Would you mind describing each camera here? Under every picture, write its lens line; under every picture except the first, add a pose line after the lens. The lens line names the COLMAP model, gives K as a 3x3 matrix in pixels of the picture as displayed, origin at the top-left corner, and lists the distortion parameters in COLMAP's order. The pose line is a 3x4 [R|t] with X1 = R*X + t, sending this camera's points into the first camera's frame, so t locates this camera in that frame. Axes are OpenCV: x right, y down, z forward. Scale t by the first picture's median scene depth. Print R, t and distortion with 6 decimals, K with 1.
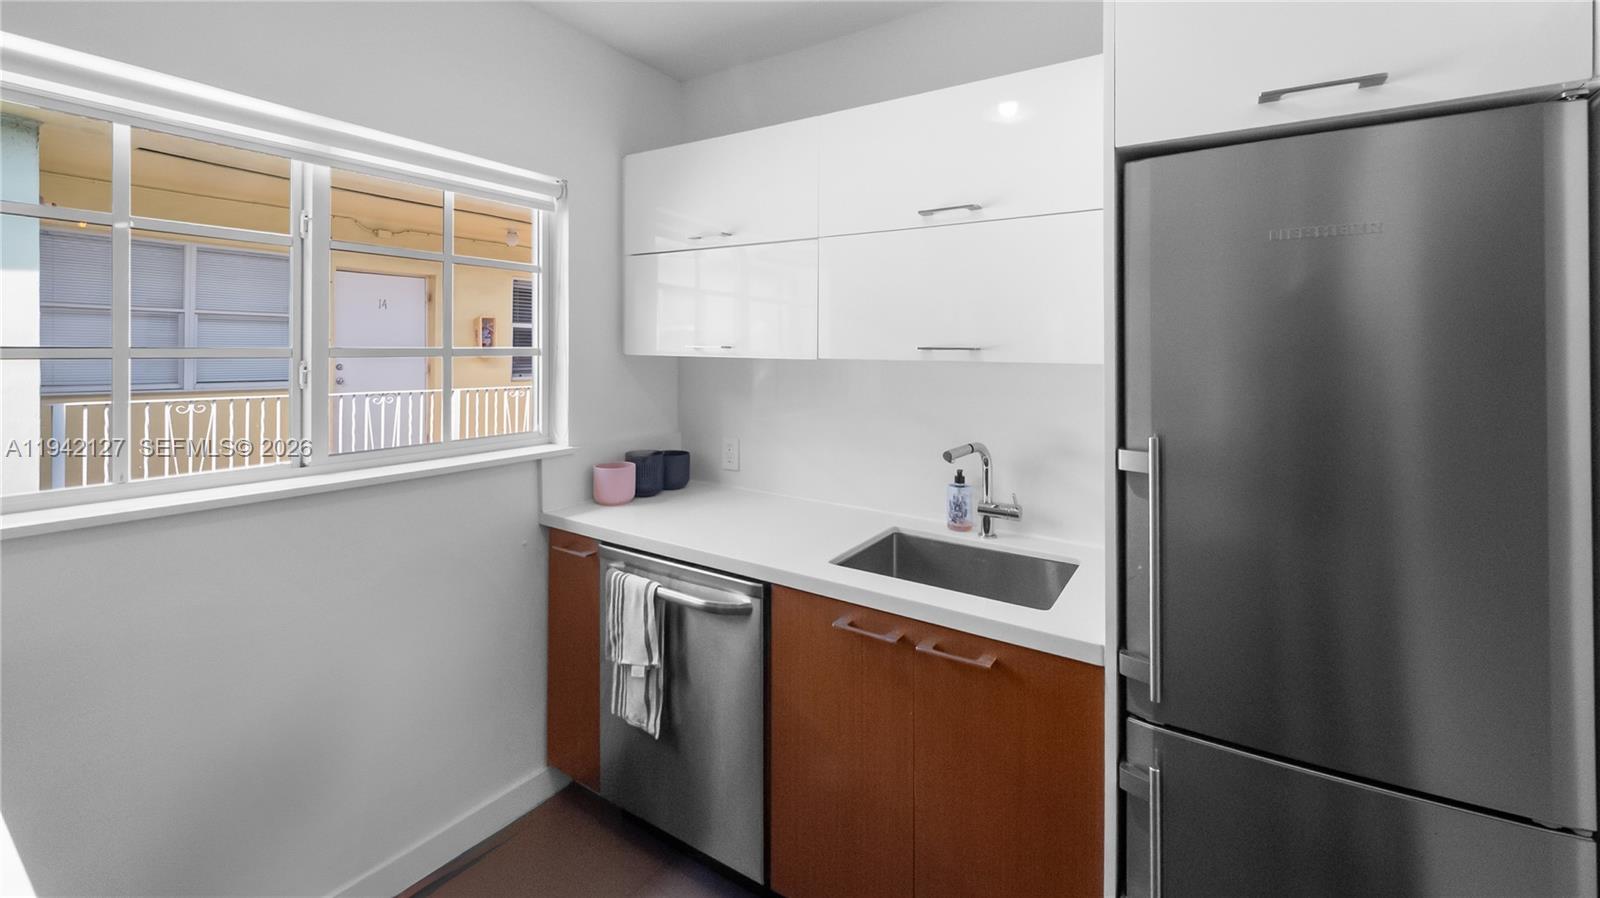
lens RADIAL K [[659.3, 0, 812.5], [0, 659.3, 339.2], [0, 0, 1]] dist [0.009223, -0.000059]
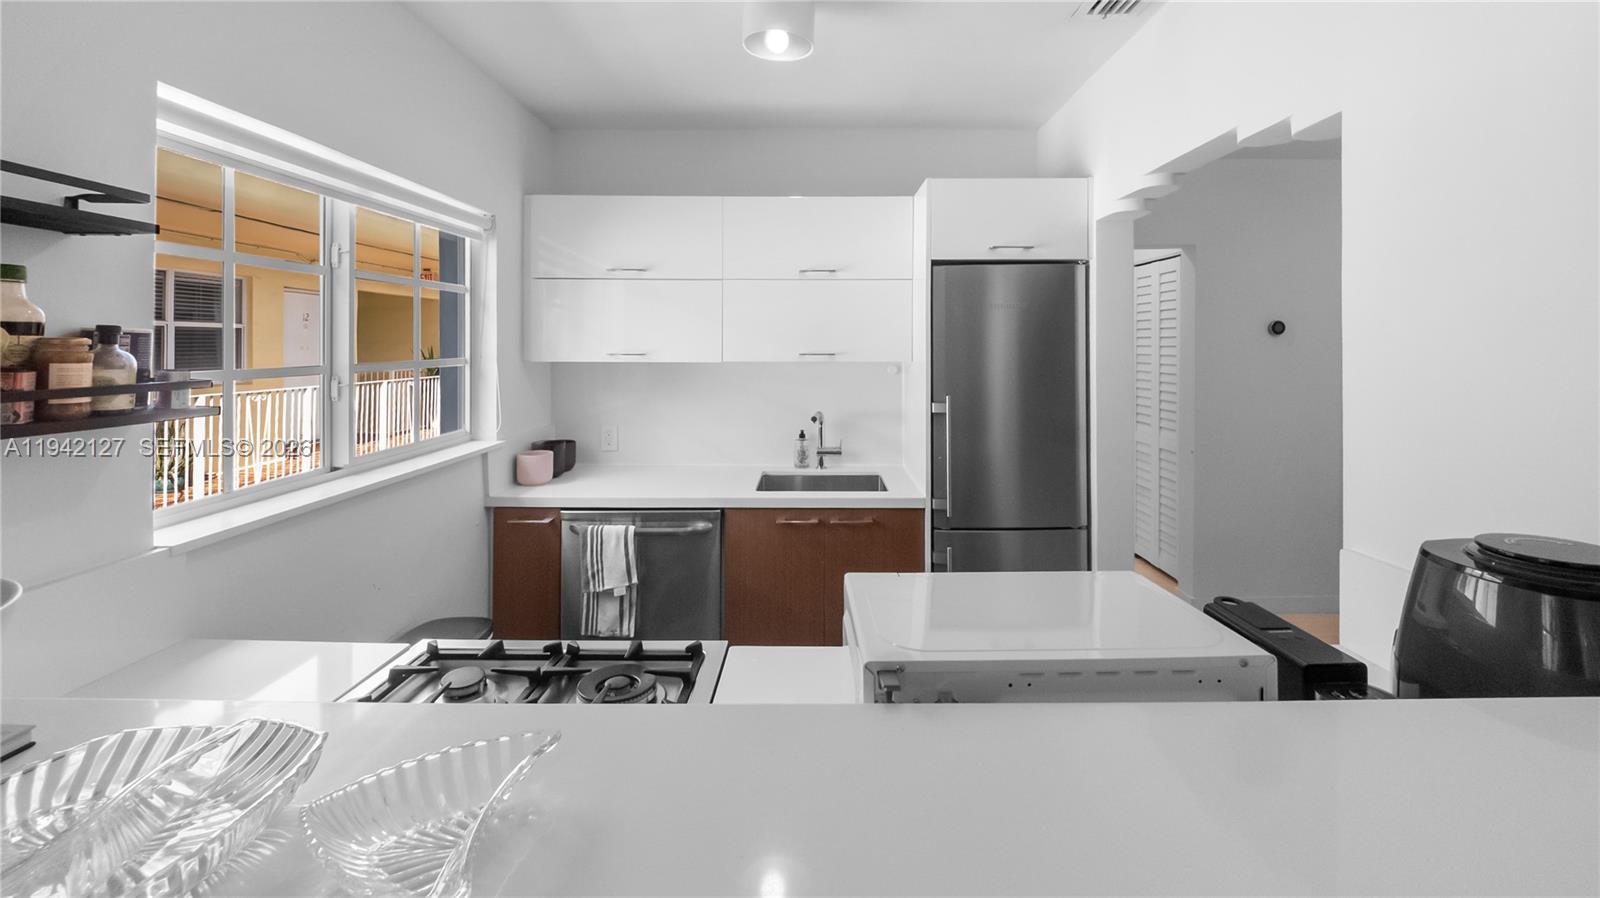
lens RADIAL K [[659.3, 0, 812.5], [0, 659.3, 339.2], [0, 0, 1]] dist [0.009223, -0.000059]
pose [[0.840264, -0.004907, 0.542155, -0.626545], [0.001396, 0.999975, 0.006887, -0.031093], [-0.542176, -0.005030, 0.840250, -0.349280]]
